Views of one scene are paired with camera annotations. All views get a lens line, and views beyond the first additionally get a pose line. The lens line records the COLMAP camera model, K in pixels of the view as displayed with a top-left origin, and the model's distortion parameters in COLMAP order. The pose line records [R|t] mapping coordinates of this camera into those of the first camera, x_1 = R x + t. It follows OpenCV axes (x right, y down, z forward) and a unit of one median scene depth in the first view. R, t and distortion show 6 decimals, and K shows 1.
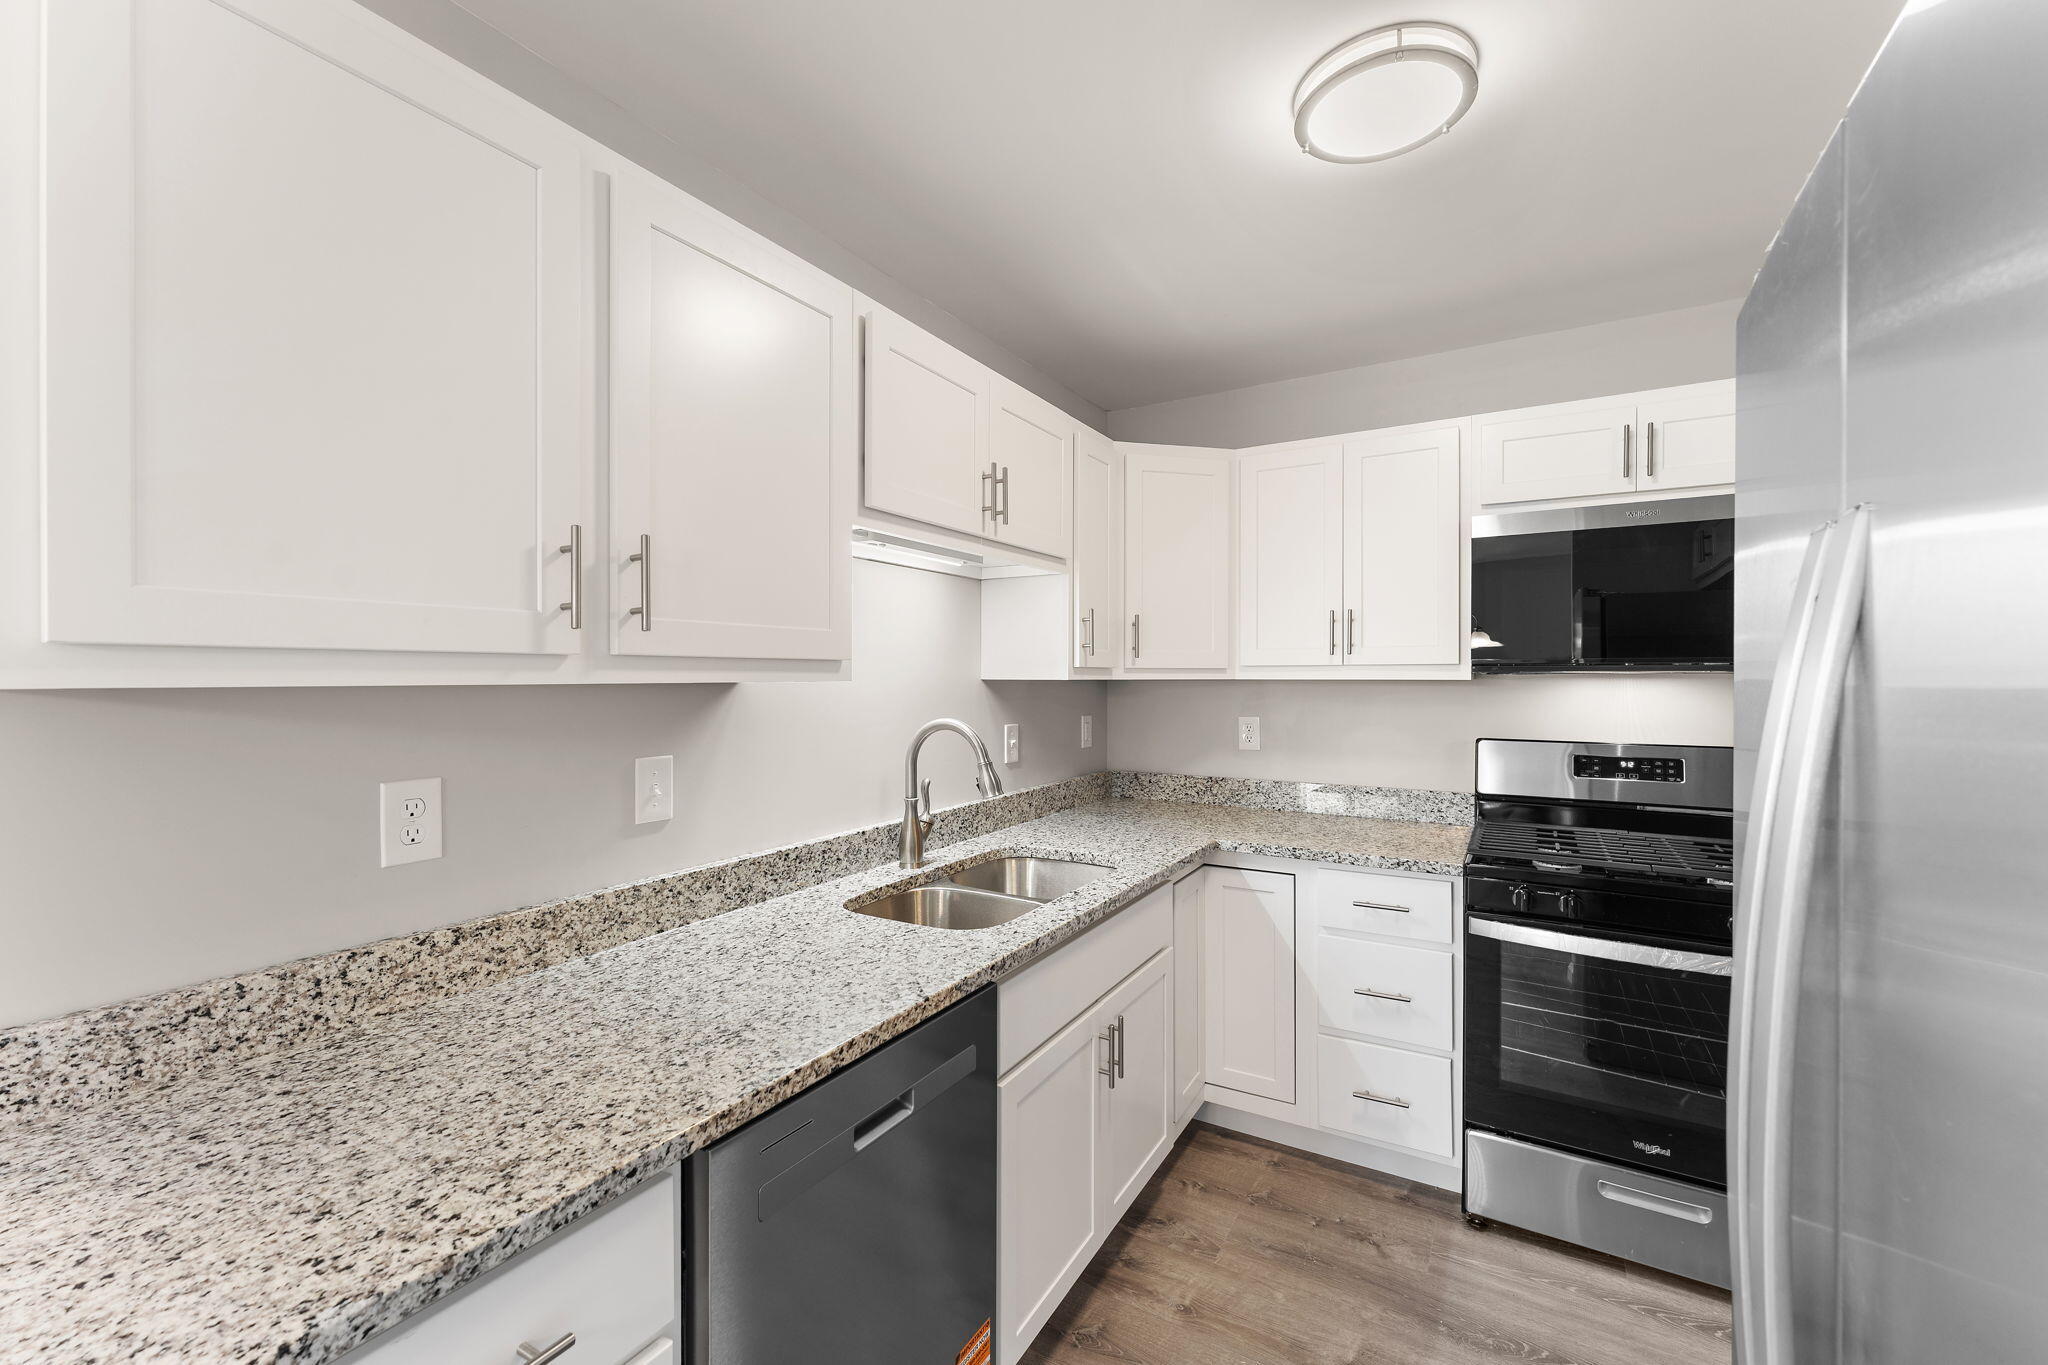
lens RADIAL K [[837.5, 0, 1024.0], [0, 837.5, 682.5], [0, 0, 1]] dist [0.001025, -0.000076]
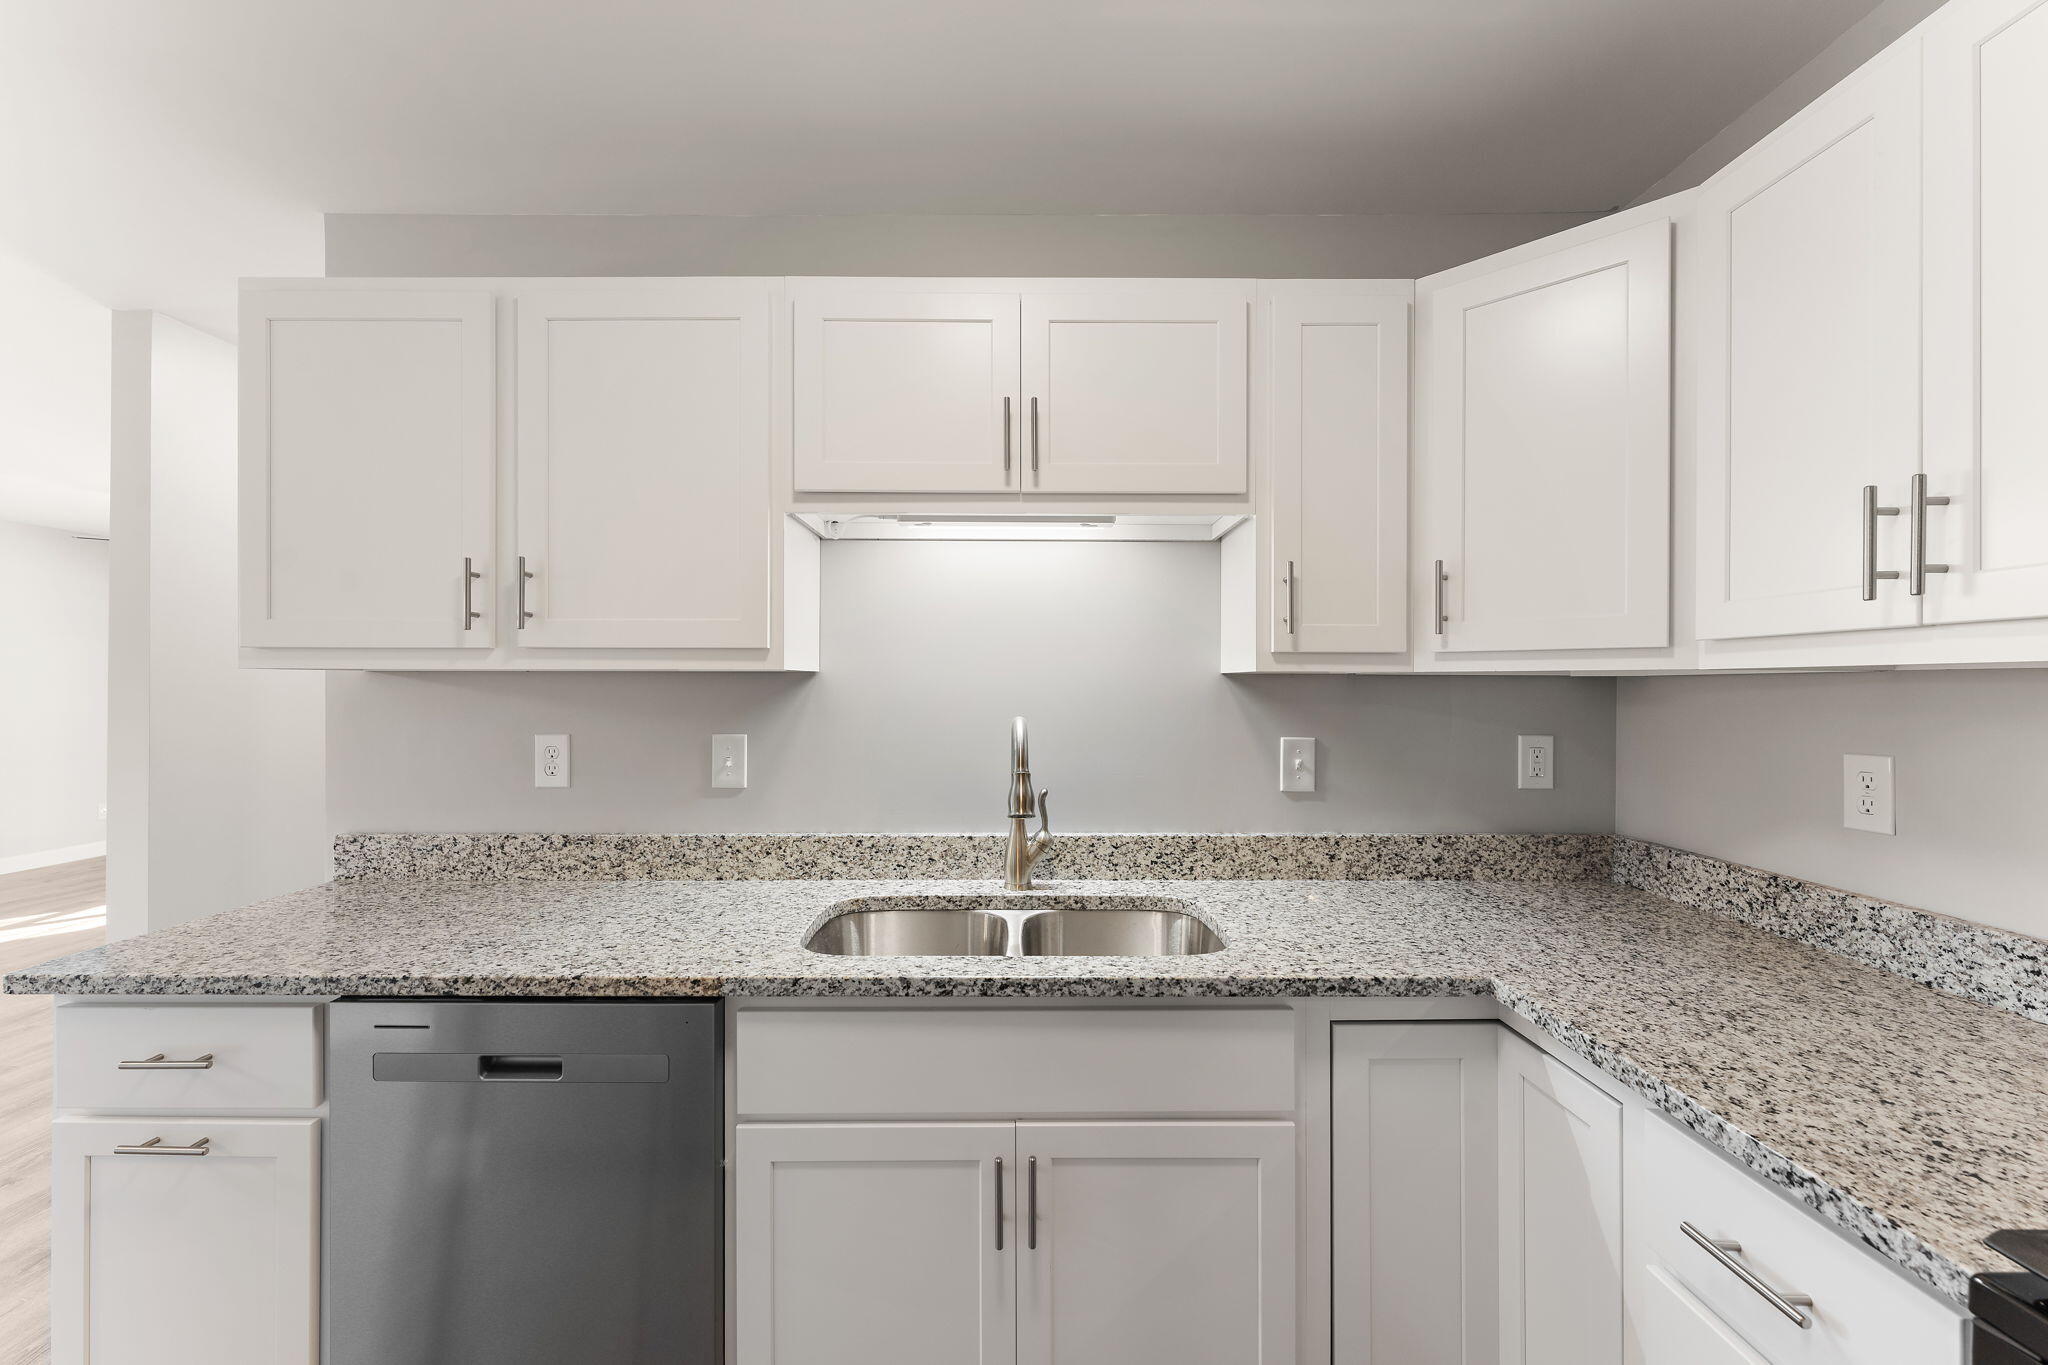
lens RADIAL K [[837.5, 0, 1024.0], [0, 837.5, 682.5], [0, 0, 1]] dist [0.001025, -0.000076]
pose [[0.506231, -0.003144, -0.862392, 0.851399], [-0.009423, 0.999913, -0.009177, 0.021673], [0.862346, 0.012772, 0.506158, 0.783389]]
